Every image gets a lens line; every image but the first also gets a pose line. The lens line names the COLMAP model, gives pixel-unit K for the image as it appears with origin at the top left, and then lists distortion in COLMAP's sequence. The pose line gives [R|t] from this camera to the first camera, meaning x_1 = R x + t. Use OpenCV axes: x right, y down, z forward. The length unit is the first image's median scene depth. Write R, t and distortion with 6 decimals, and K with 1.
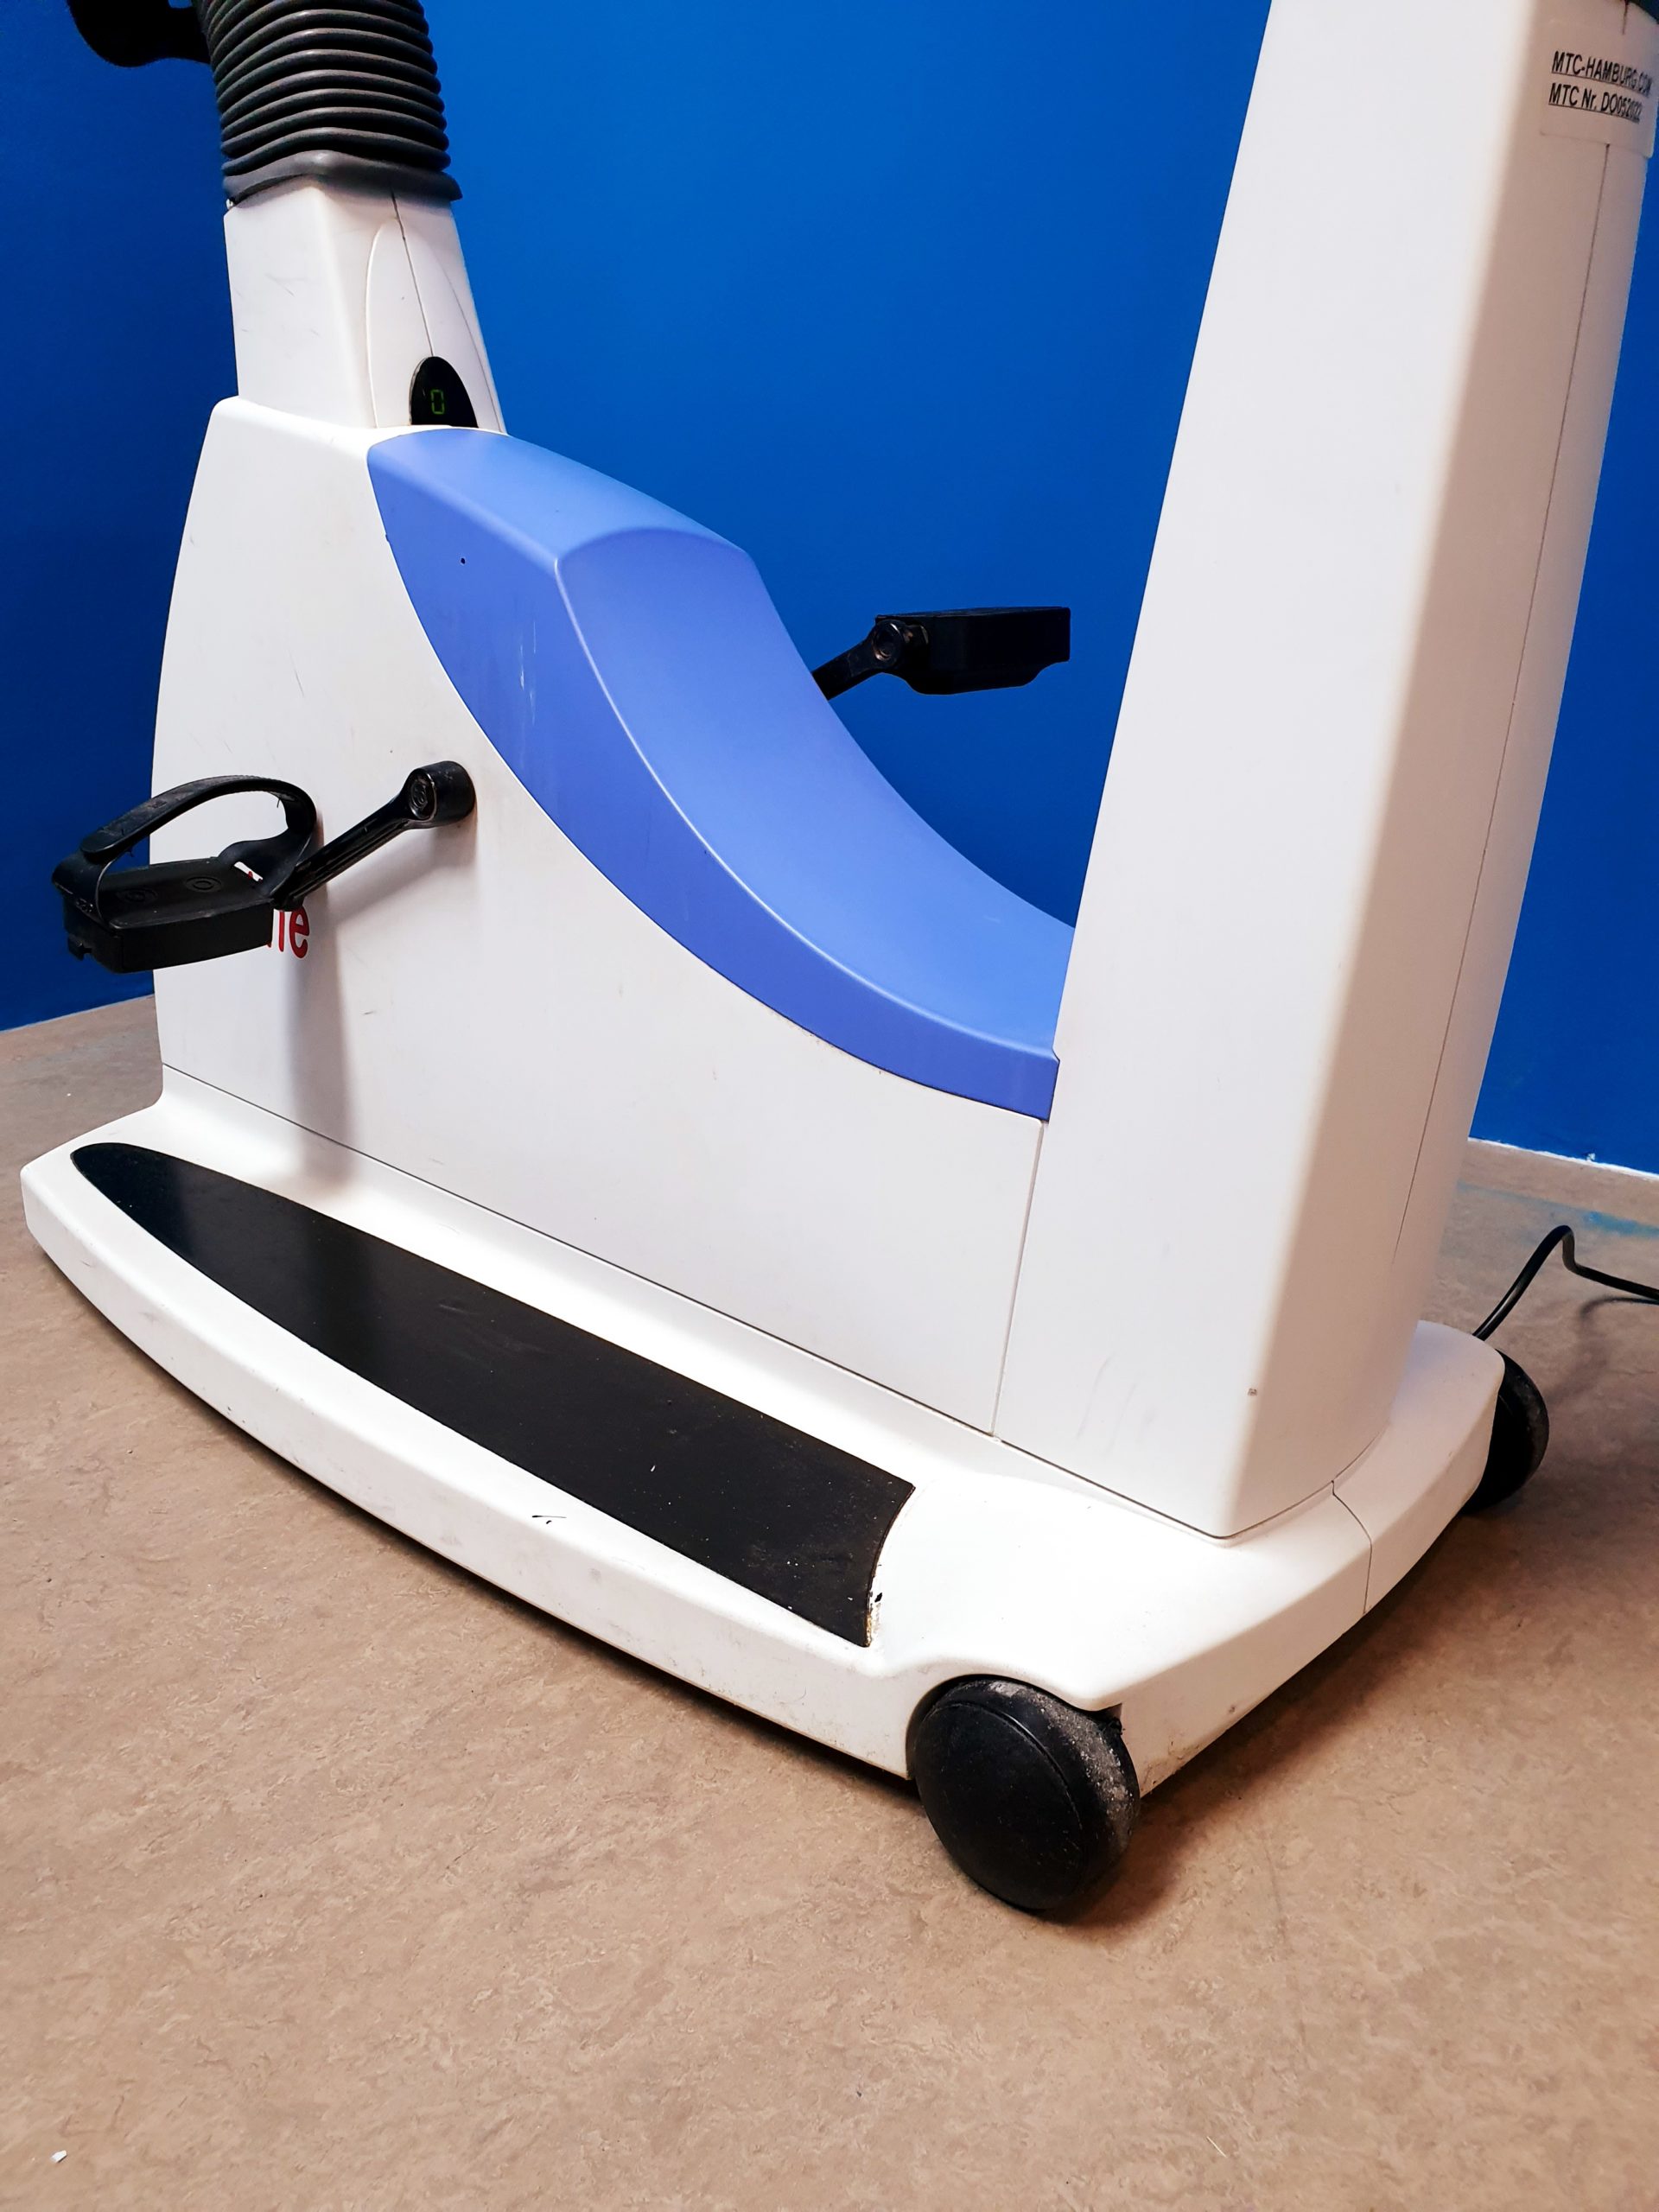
lens RADIAL K [[1762.2, 0, 837.6], [0, 1762.2, 1111.9], [0, 0, 1]] dist [-0.024318, 0.056265]
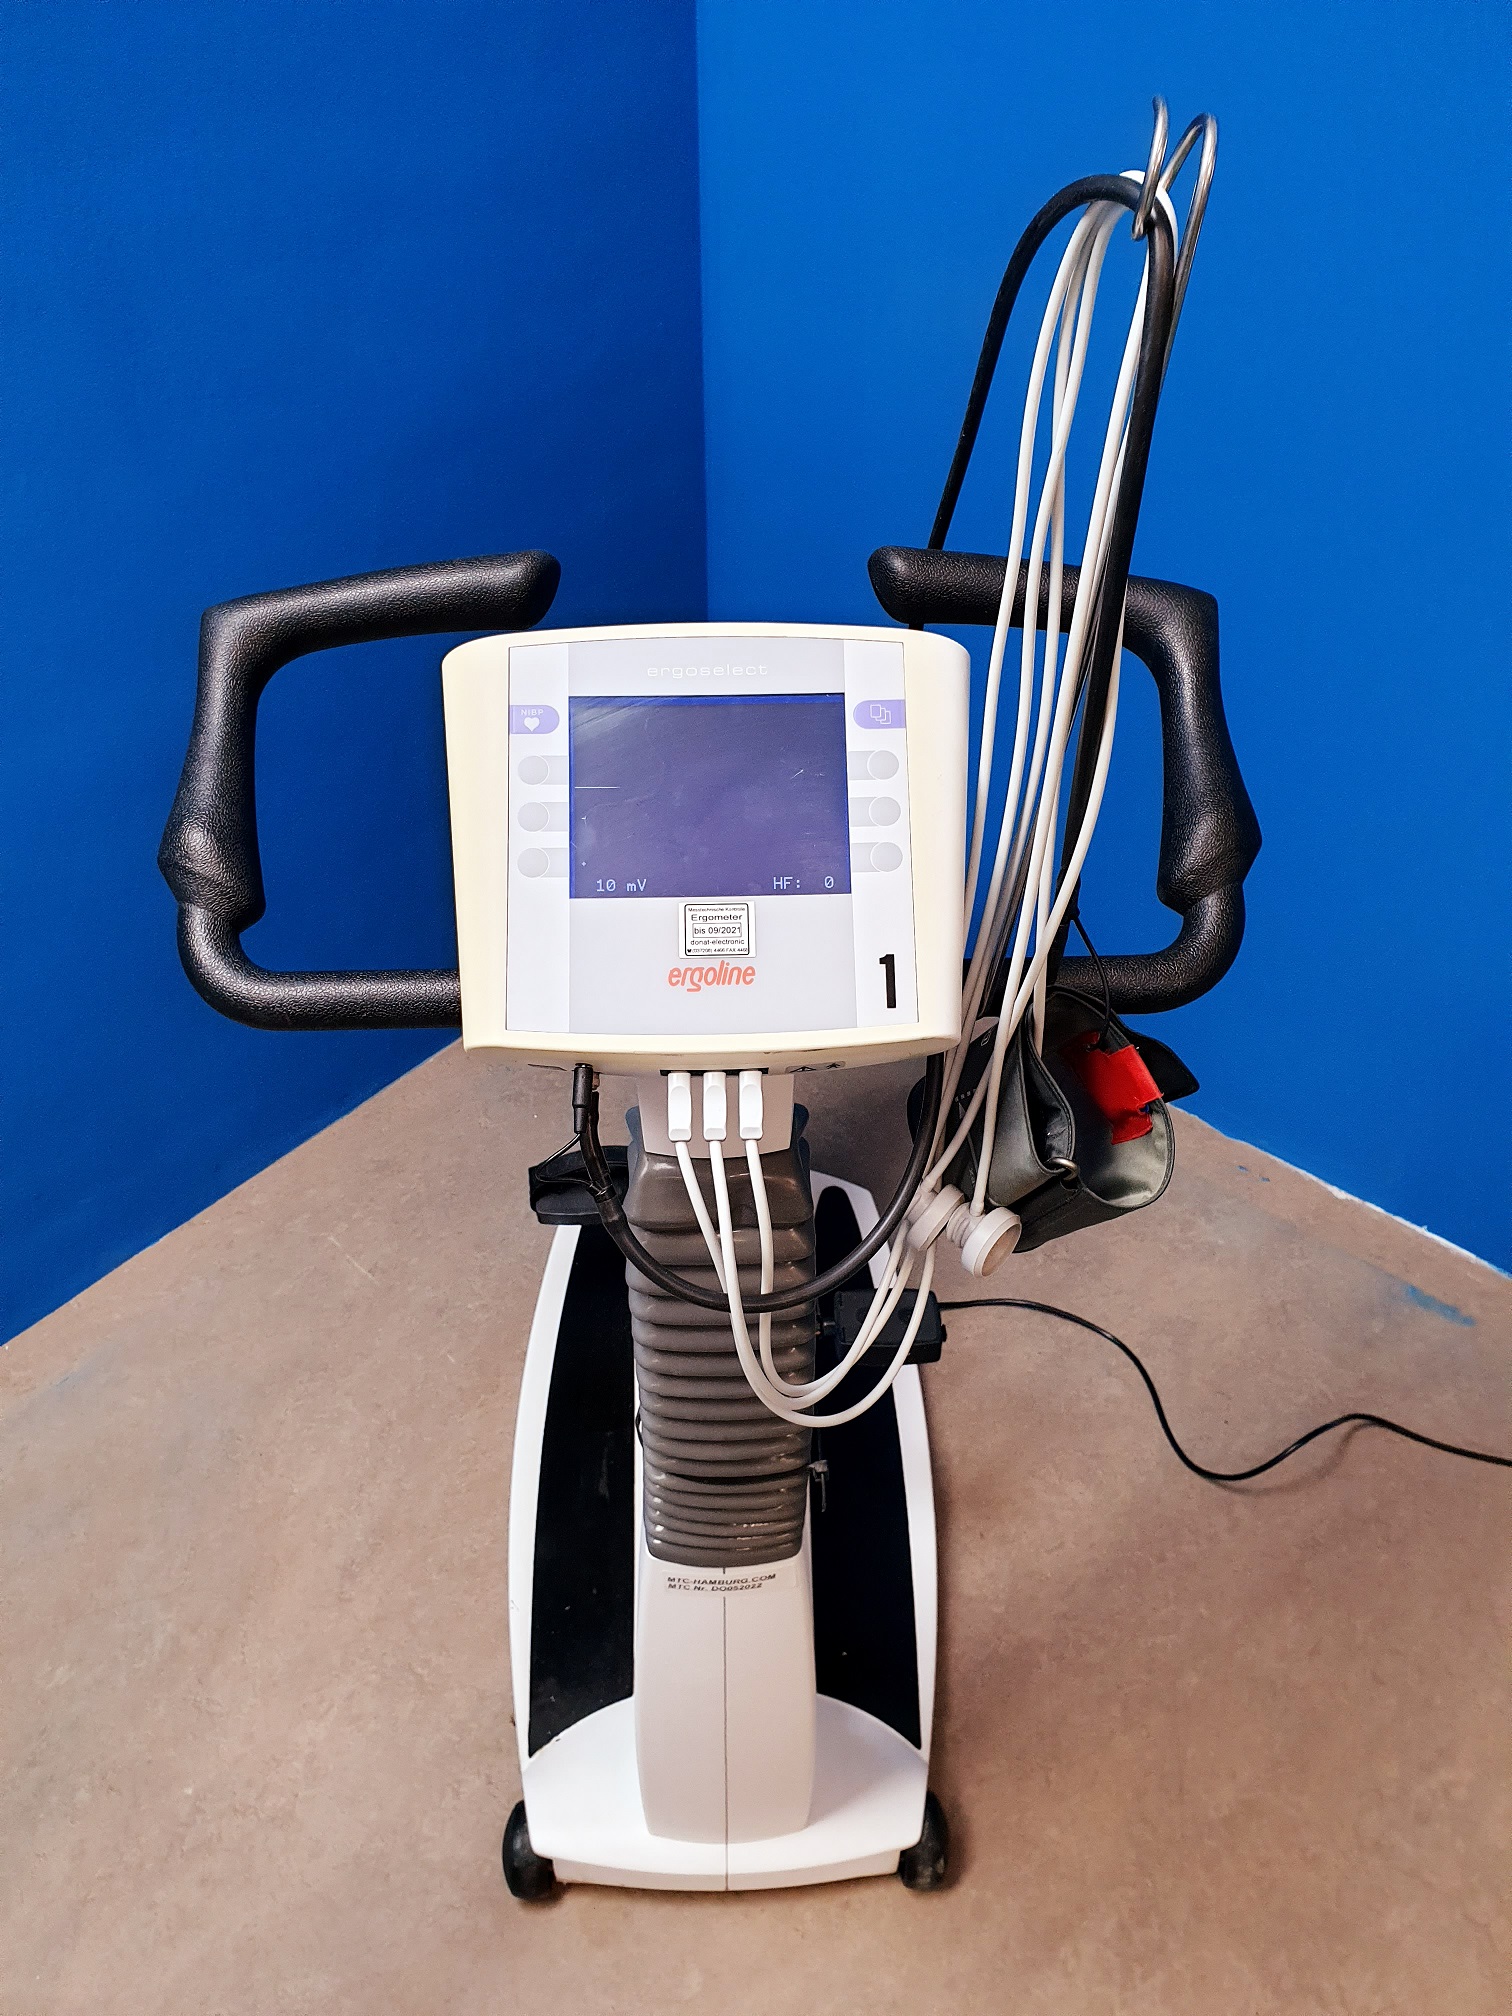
lens RADIAL K [[1606.0, 0, 756.9], [0, 1606.0, 1013.4], [0, 0, 1]] dist [-0.024318, 0.056265]
pose [[0.997638, 0.040579, -0.055417, -0.275851], [-0.017791, 0.931954, 0.362139, -1.348845], [0.066342, -0.360297, 0.930475, -0.810303]]
